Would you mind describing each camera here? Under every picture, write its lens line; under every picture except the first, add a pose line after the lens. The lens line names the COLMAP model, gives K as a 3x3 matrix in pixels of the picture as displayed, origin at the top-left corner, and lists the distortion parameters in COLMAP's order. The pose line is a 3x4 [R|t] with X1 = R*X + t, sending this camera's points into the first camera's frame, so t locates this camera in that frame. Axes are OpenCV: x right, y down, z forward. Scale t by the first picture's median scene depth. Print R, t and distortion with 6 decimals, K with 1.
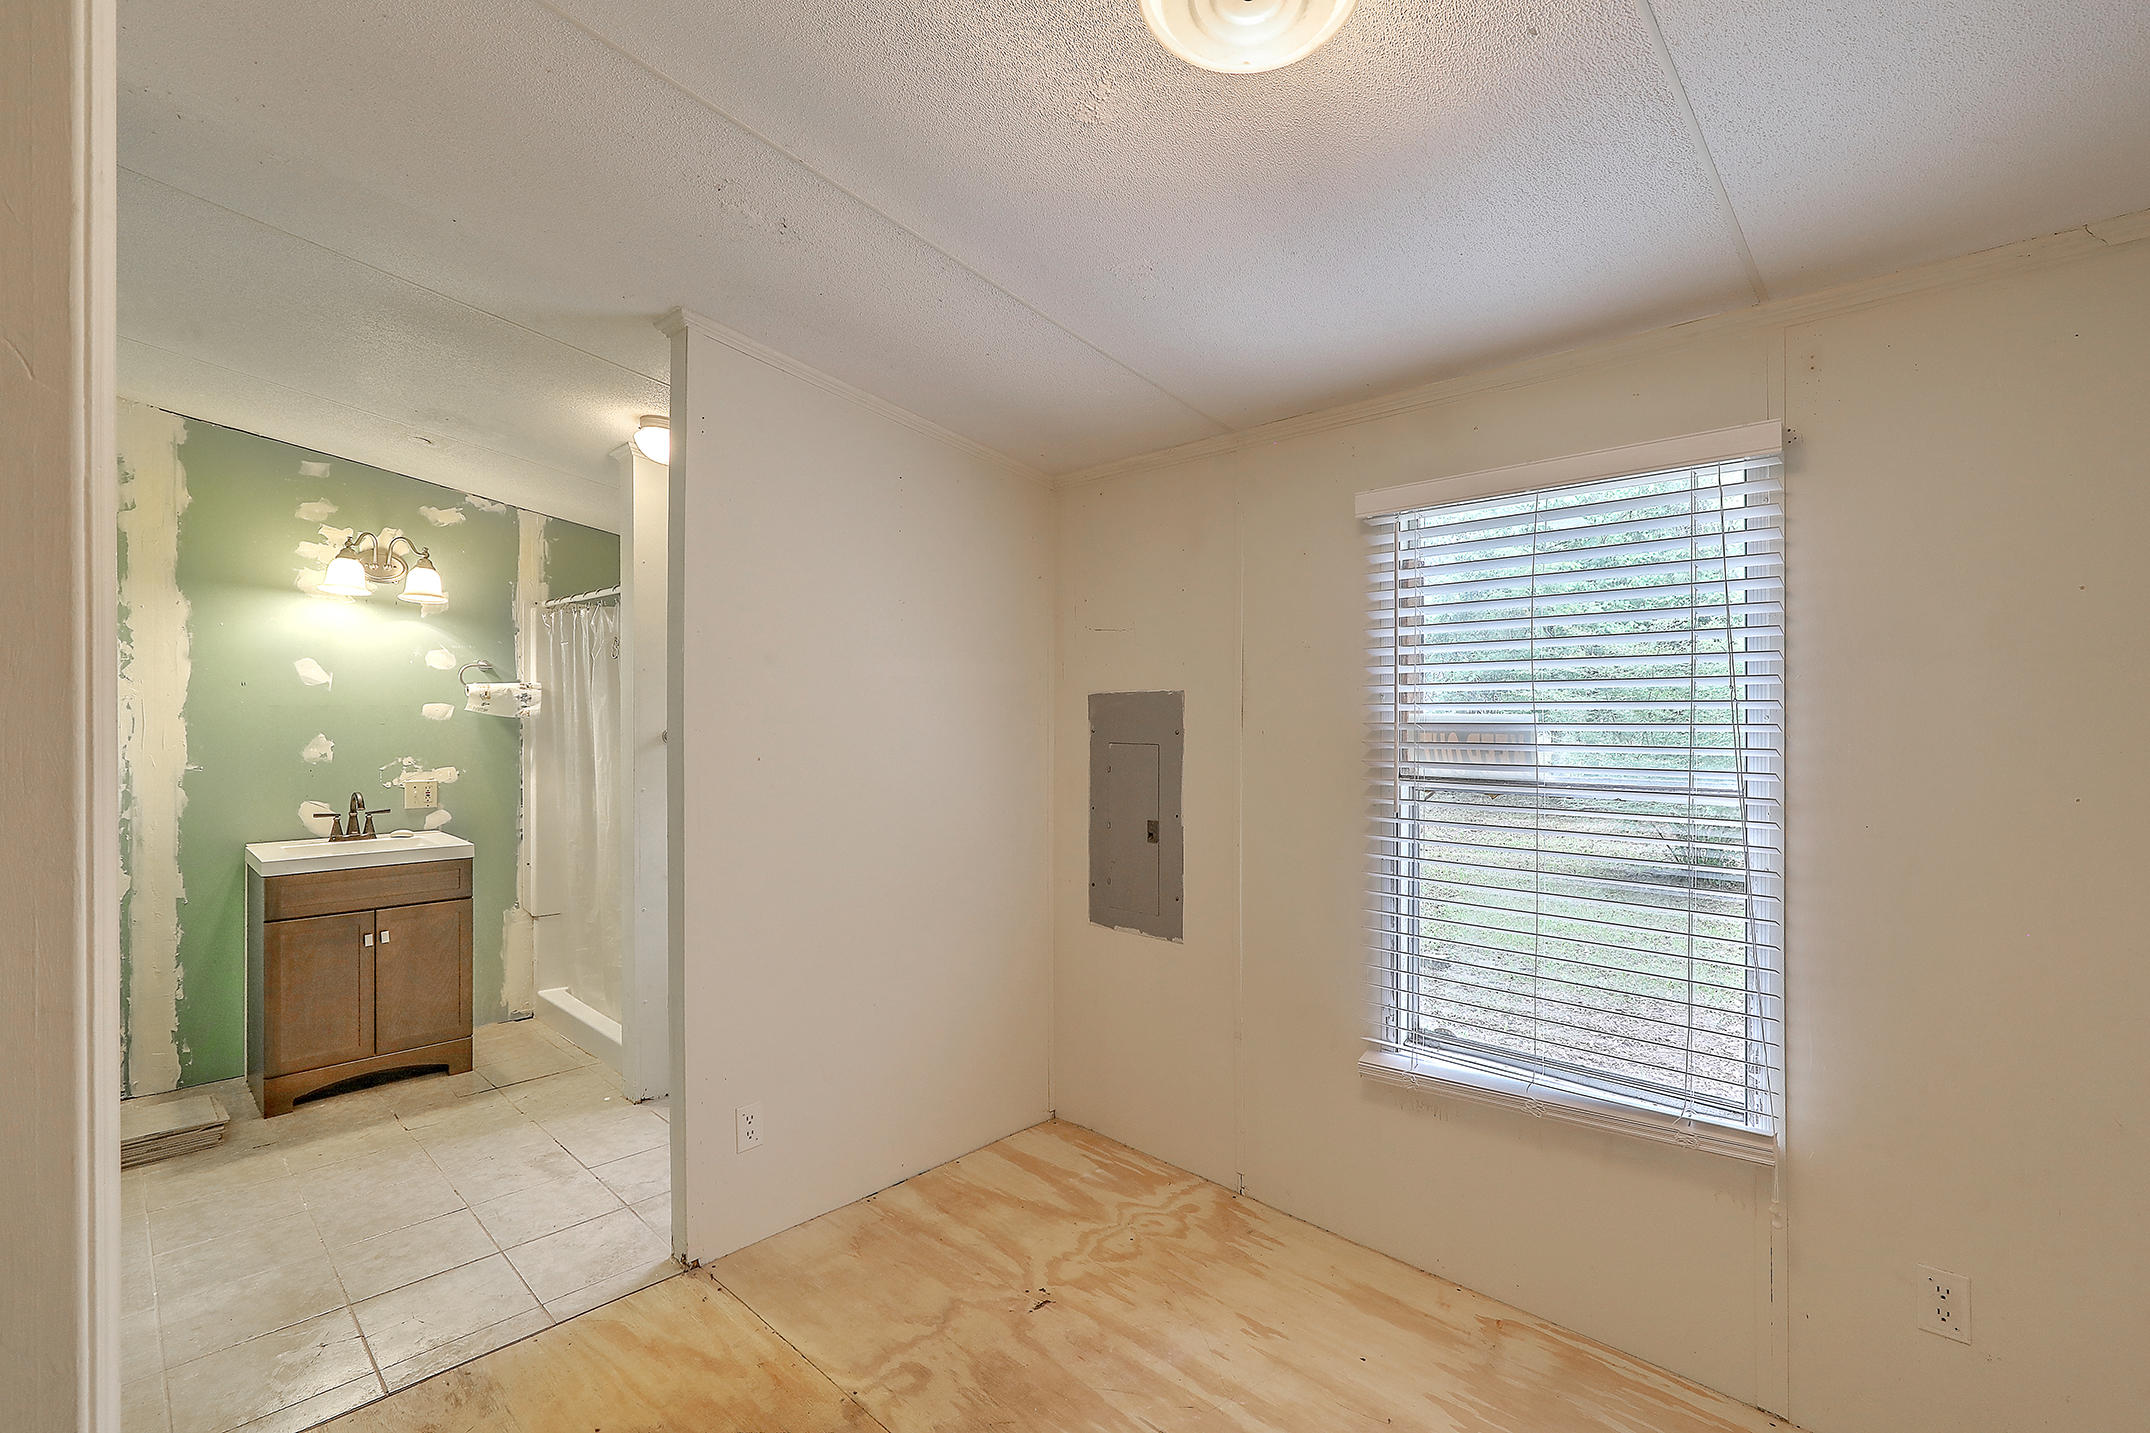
lens RADIAL K [[978.8, 0, 1069.3], [0, 978.8, 722.1], [0, 0, 1]] dist [-0.002849, 0.002606]
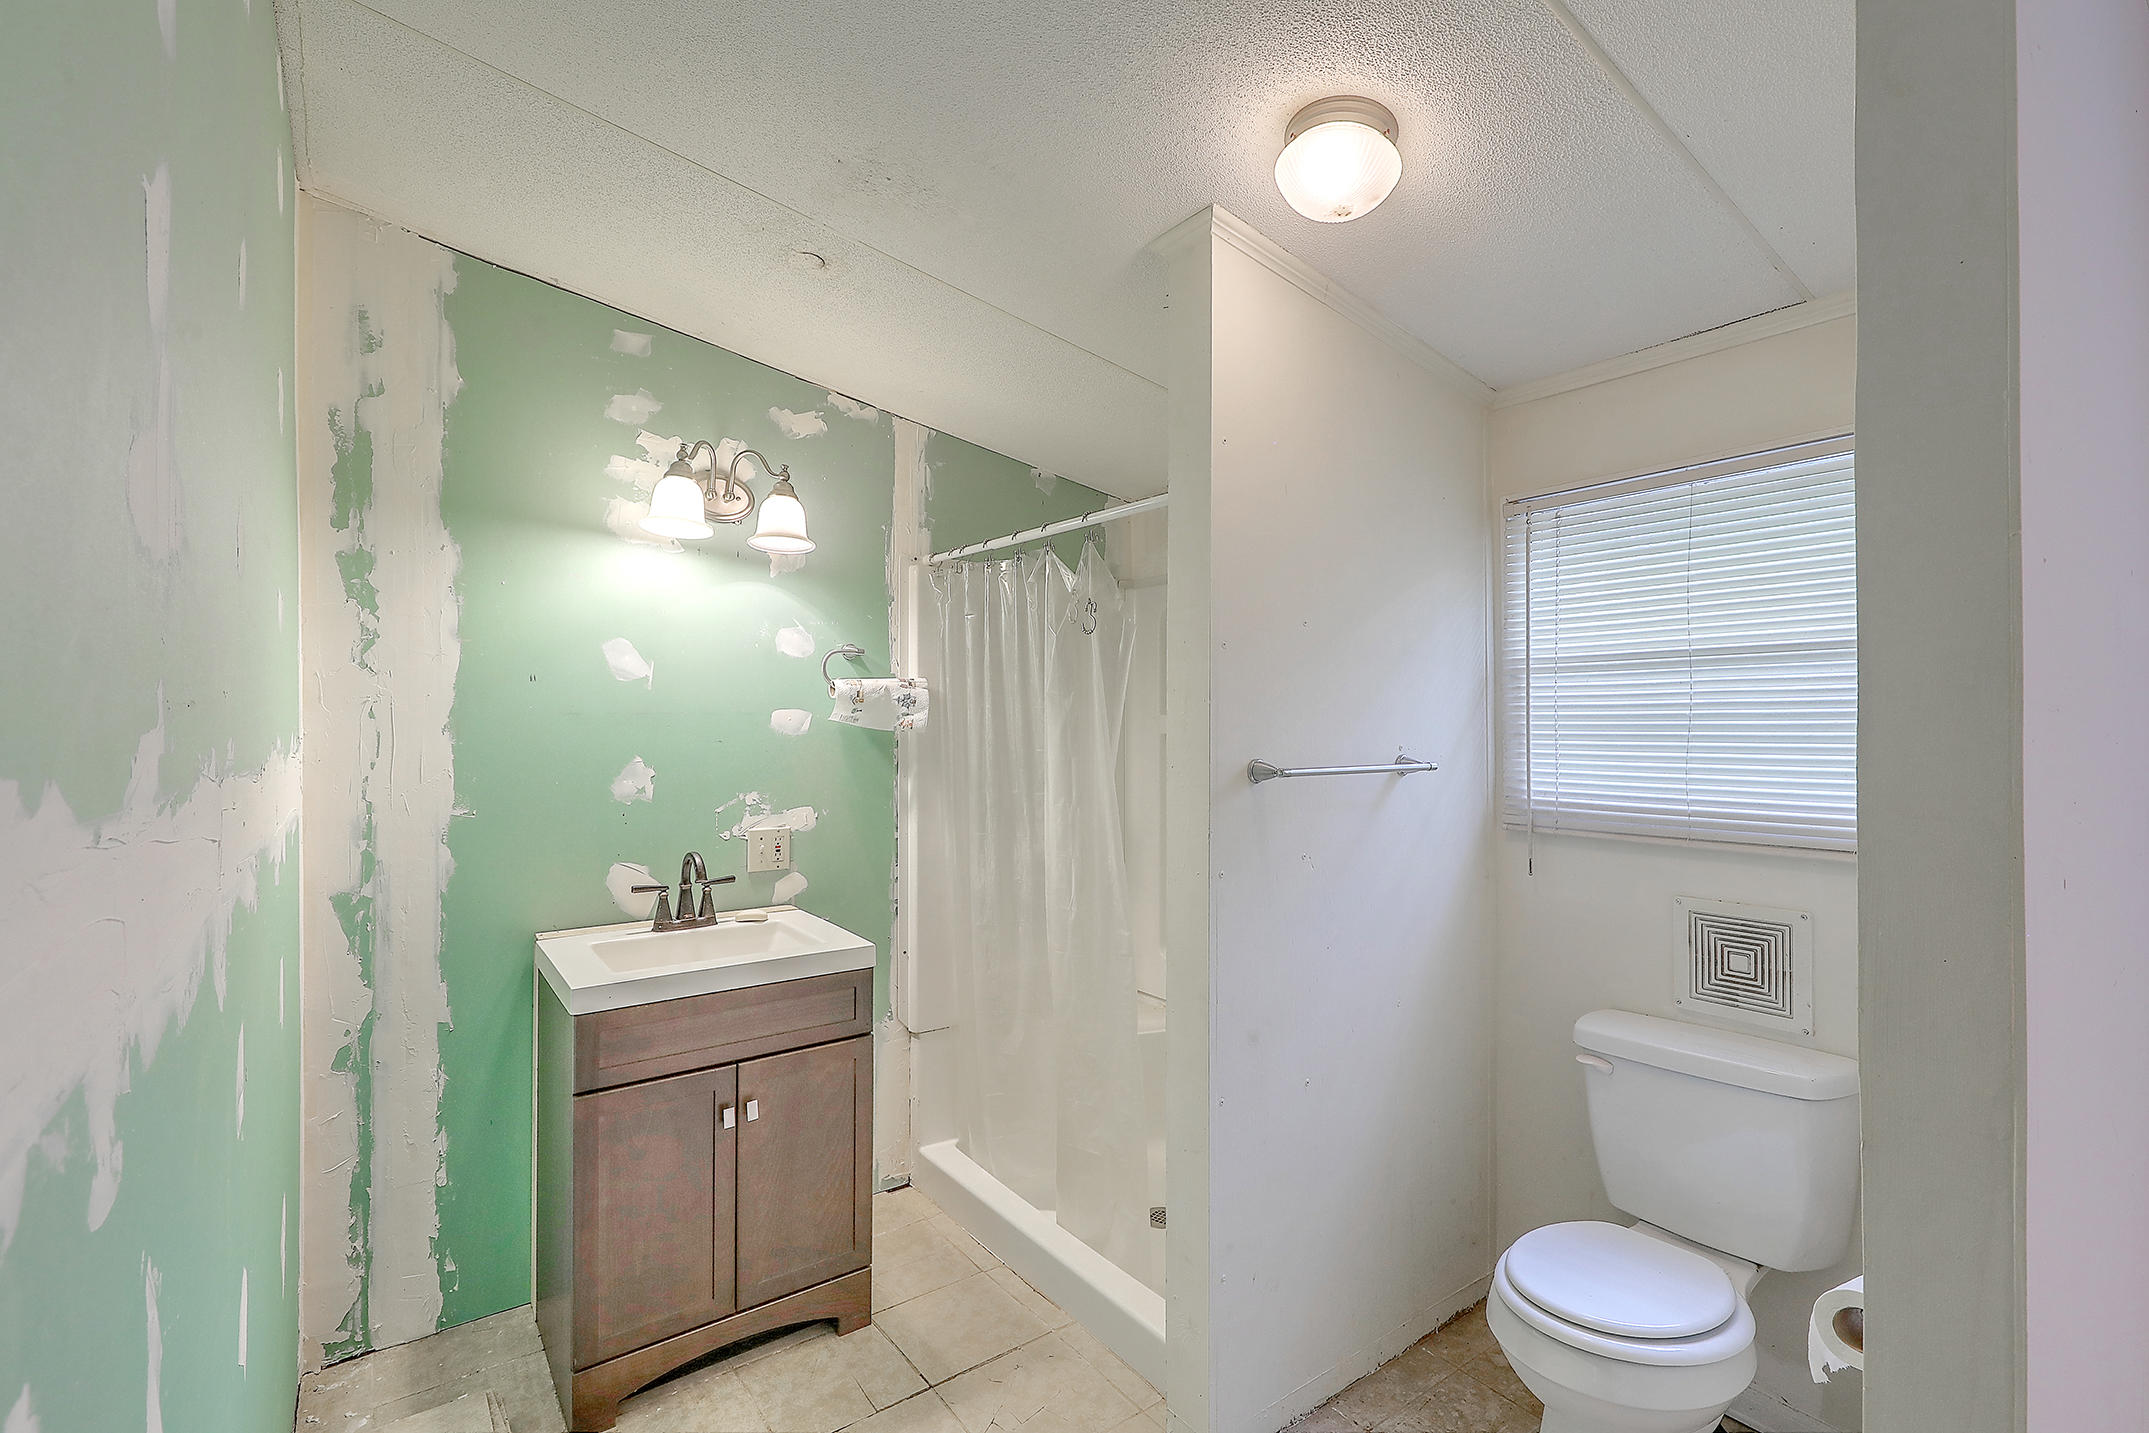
lens RADIAL K [[978.4, 0, 1067.4], [0, 978.4, 724.7], [0, 0, 1]] dist [-0.002849, 0.002606]
pose [[0.986735, 0.005957, -0.162228, -0.417661], [-0.006063, 0.999982, -0.000161, -0.011594], [0.162224, 0.001142, 0.986753, 0.451170]]
